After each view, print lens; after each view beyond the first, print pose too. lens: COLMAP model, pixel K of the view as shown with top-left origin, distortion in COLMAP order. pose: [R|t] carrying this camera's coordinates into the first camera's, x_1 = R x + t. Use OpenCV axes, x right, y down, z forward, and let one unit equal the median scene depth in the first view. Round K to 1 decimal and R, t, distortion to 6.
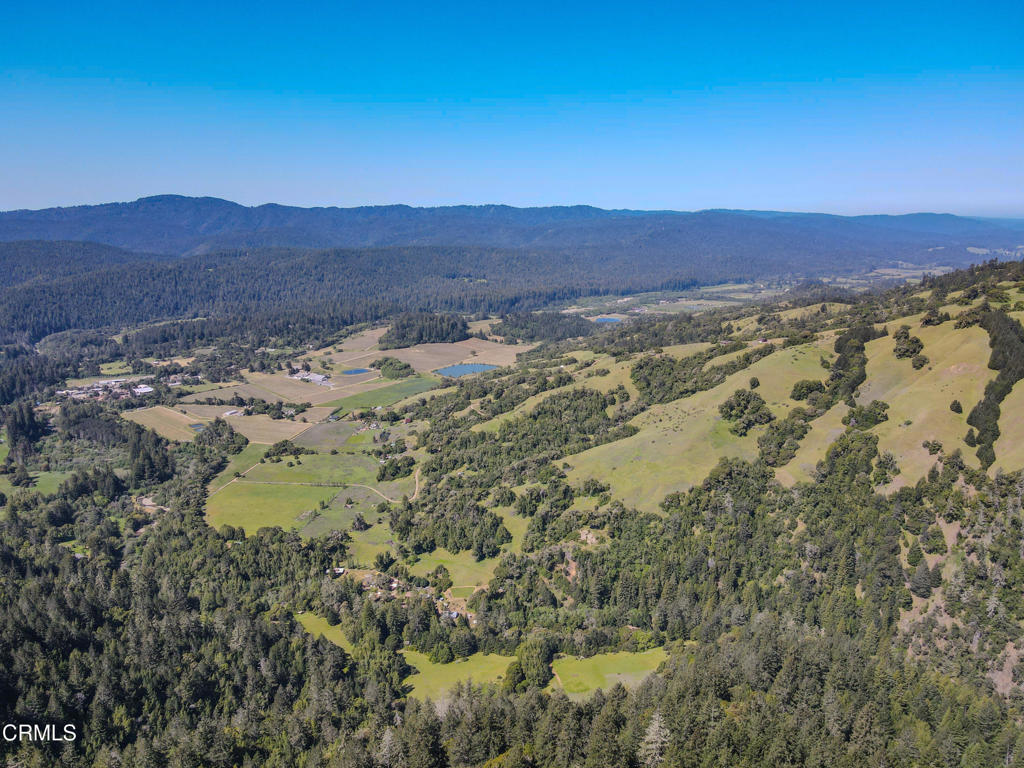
lens RADIAL K [[750.2, 0, 514.3], [0, 750.2, 378.8], [0, 0, 1]] dist [-0.011218, 0.046974]
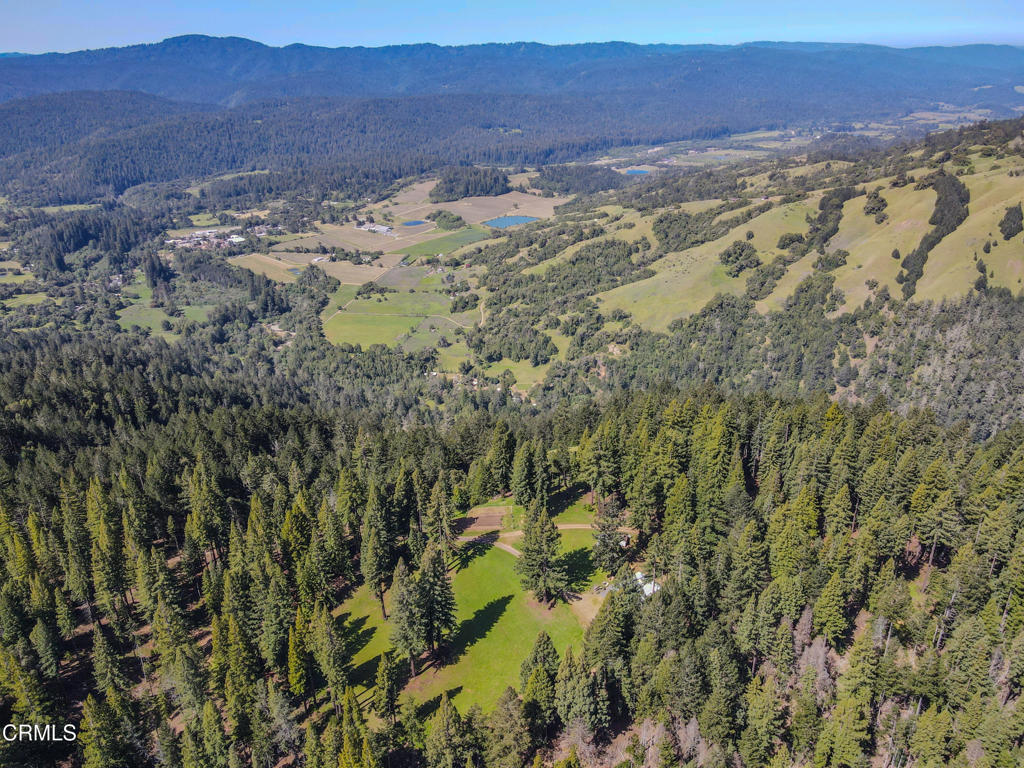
lens RADIAL K [[750.2, 0, 514.3], [0, 750.2, 378.8], [0, 0, 1]] dist [-0.011218, 0.046974]
pose [[0.999346, 0.005945, -0.035668, -0.026984], [0.001321, 0.979735, 0.200295, -0.010127], [0.036136, -0.200212, 0.979086, -0.278998]]
